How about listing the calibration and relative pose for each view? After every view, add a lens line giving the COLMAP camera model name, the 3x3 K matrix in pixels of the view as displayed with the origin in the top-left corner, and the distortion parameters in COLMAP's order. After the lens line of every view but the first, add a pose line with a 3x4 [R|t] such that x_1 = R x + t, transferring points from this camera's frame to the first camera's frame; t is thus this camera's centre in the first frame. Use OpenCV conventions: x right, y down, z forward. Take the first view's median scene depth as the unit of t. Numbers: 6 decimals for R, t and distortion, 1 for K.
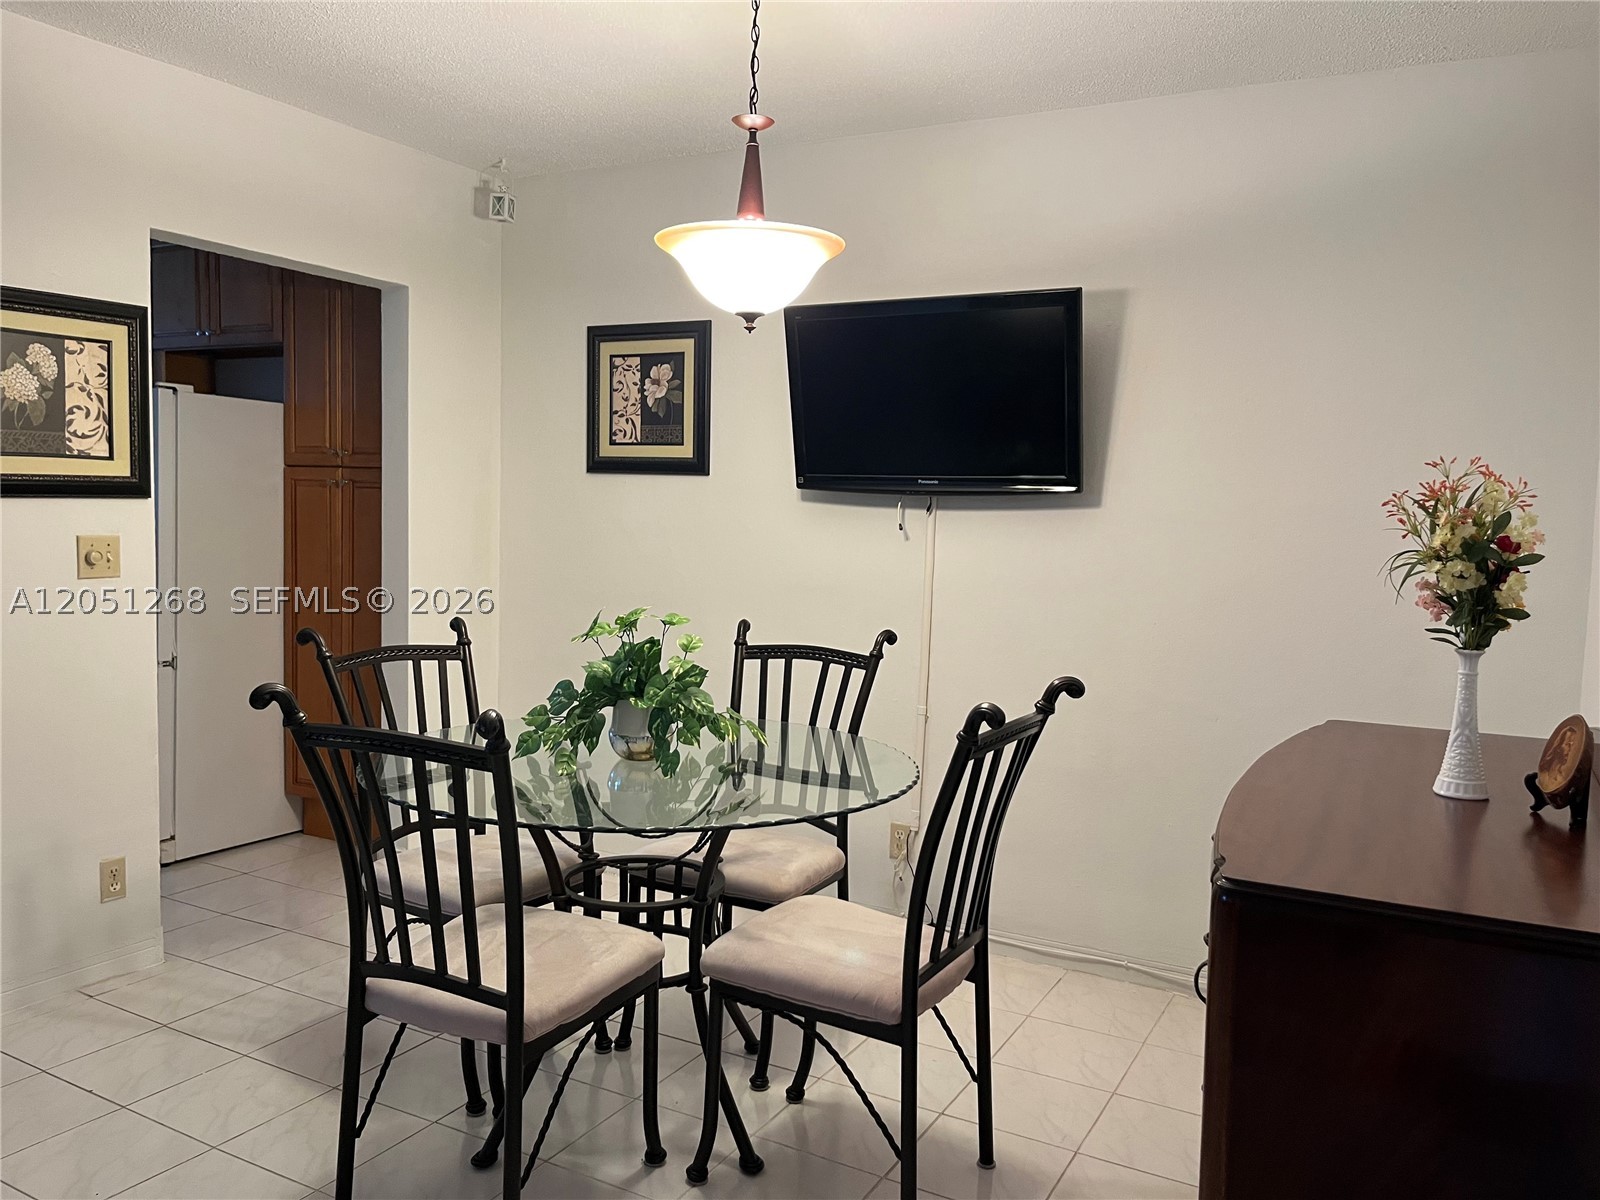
lens RADIAL K [[1211.6, 0, 808.4], [0, 1211.6, 597.5], [0, 0, 1]] dist [0.036573, -0.045330]
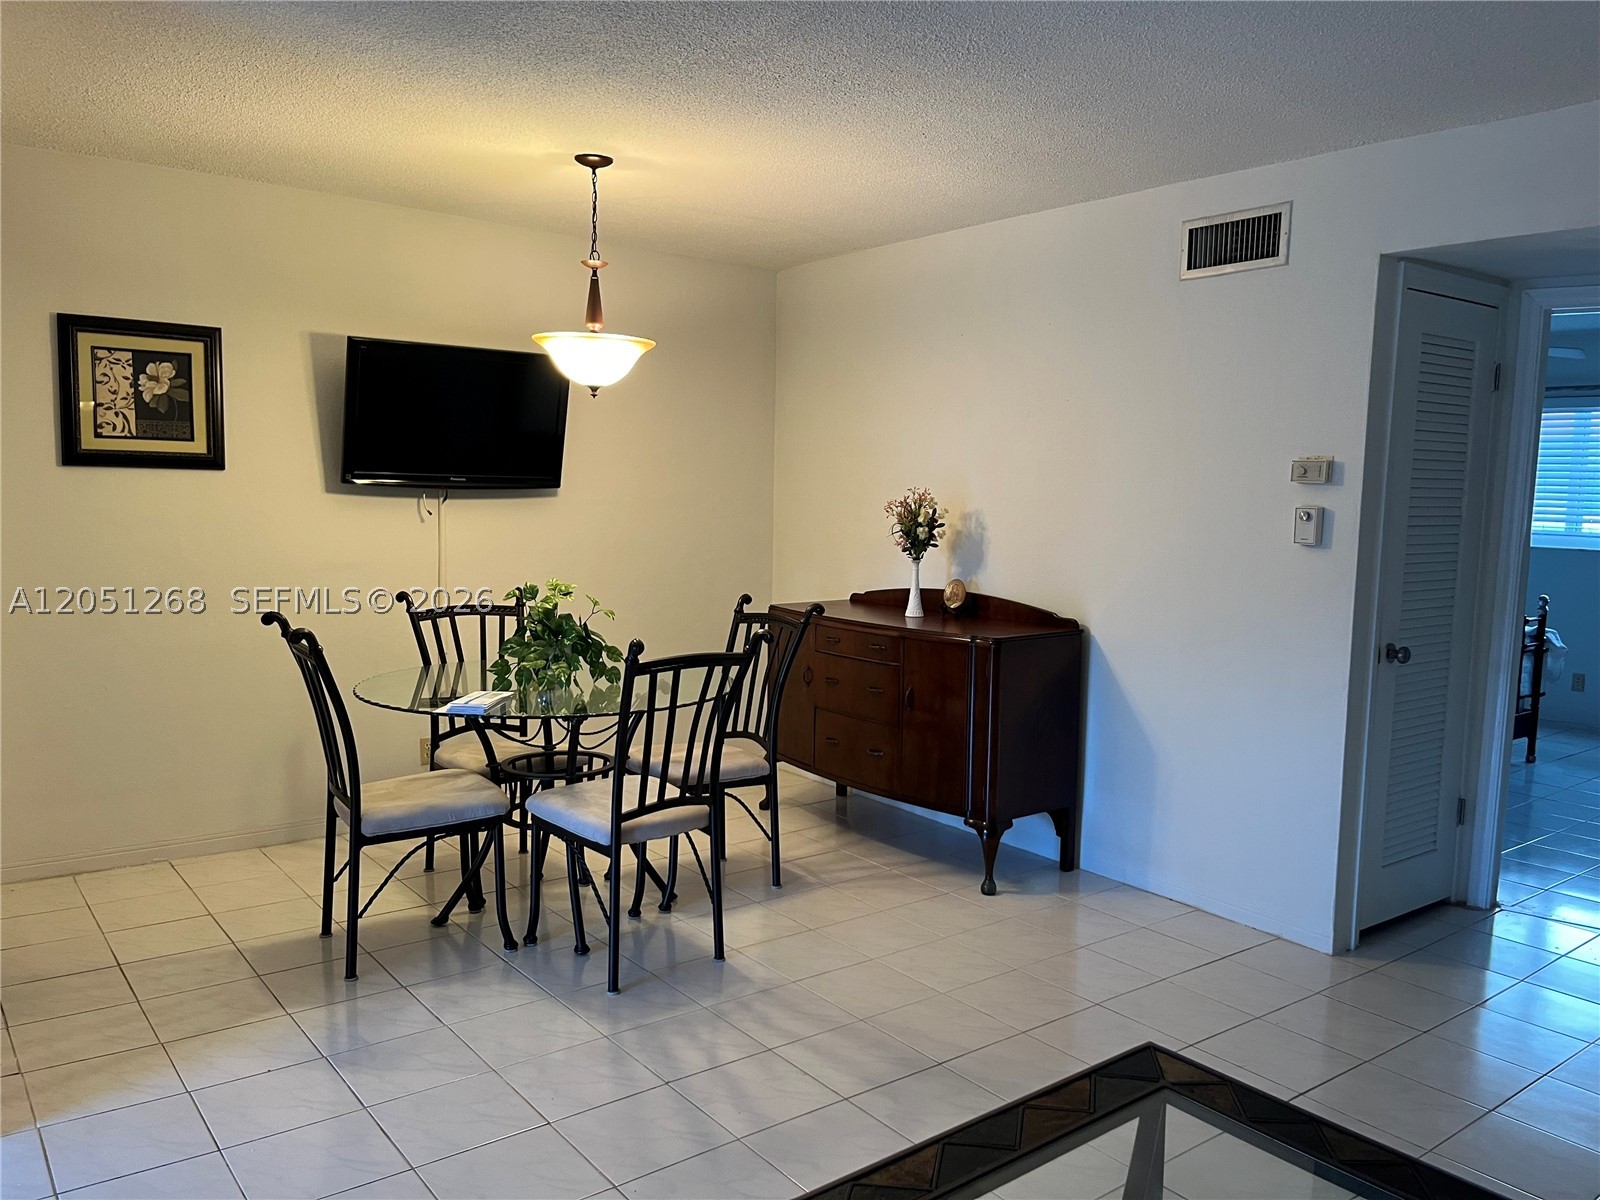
lens RADIAL K [[1211.6, 0, 805.0], [0, 1211.6, 607.9], [0, 0, 1]] dist [0.036573, -0.045330]
pose [[0.401171, -0.110503, 0.909313, -1.101045], [0.054466, 0.993818, 0.096743, -0.068556], [-0.914382, 0.010716, 0.404710, 0.097080]]
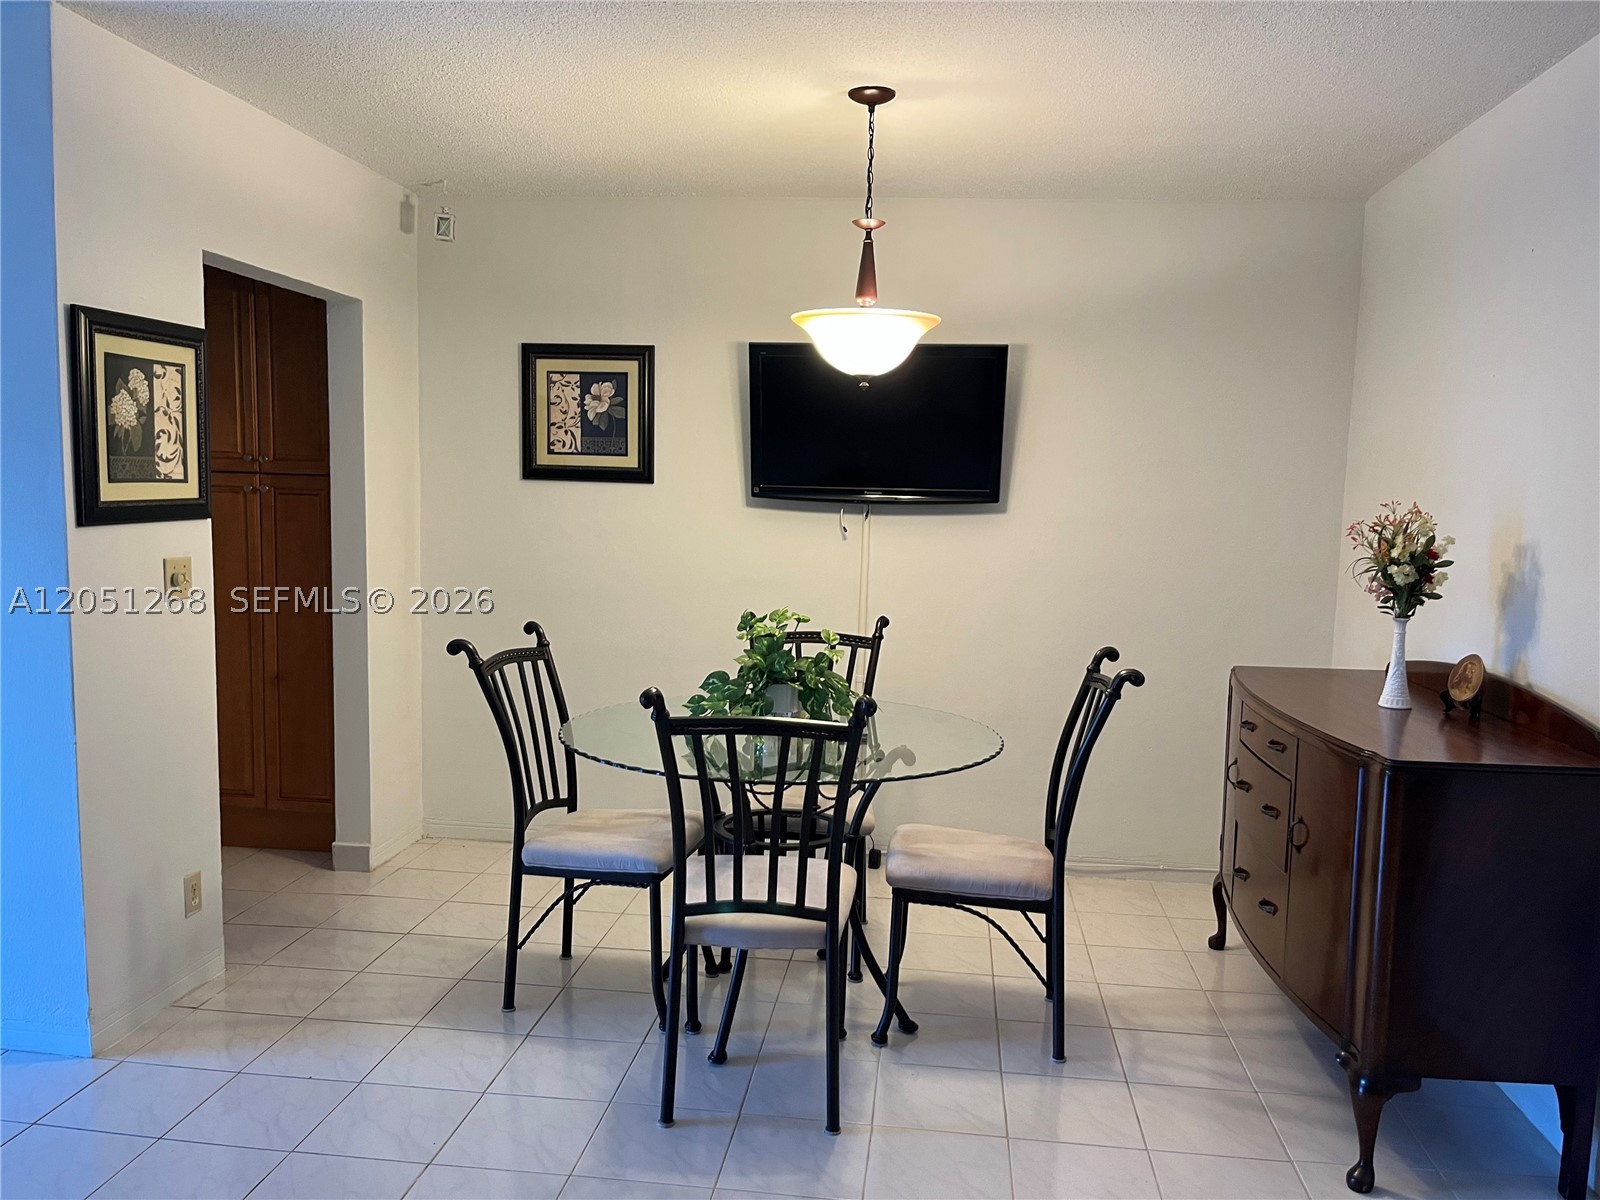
lens RADIAL K [[1211.6, 0, 807.7], [0, 1211.6, 610.4], [0, 0, 1]] dist [0.036573, -0.045330]
pose [[0.928563, -0.043234, 0.368647, -0.460374], [0.028558, 0.998571, 0.045177, -0.036890], [-0.370074, -0.031422, 0.928471, -0.129229]]
